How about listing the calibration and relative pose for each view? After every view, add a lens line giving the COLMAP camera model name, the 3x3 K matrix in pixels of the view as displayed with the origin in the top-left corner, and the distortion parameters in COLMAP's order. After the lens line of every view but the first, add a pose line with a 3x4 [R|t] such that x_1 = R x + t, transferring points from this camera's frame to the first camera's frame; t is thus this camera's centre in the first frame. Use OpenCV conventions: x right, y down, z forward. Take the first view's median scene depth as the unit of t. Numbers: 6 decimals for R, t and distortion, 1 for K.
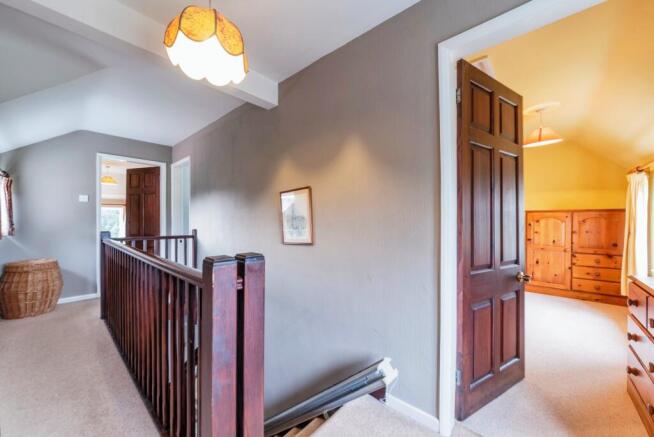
lens RADIAL K [[247.2, 0, 326.3], [0, 247.2, 221.1], [0, 0, 1]] dist [0.001012, 0.000072]
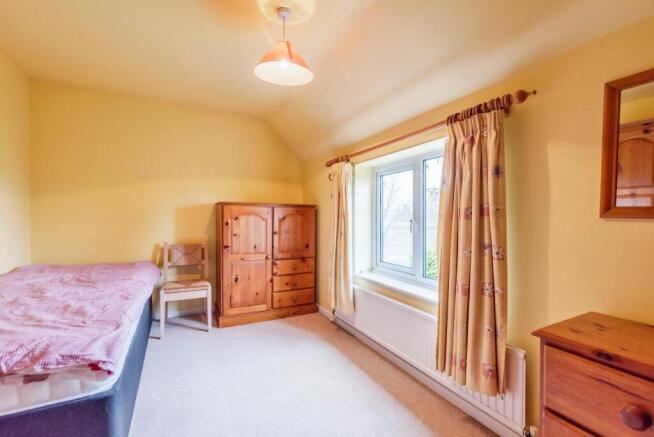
lens RADIAL K [[286.9, 0, 326.3], [0, 286.9, 221.6], [0, 0, 1]] dist [-0.000825, -0.000011]
pose [[0.349854, -0.005575, 0.936788, 0.223714], [-0.000207, 0.999982, 0.006028, 0.004407], [-0.936804, -0.002303, 0.349846, 0.540123]]
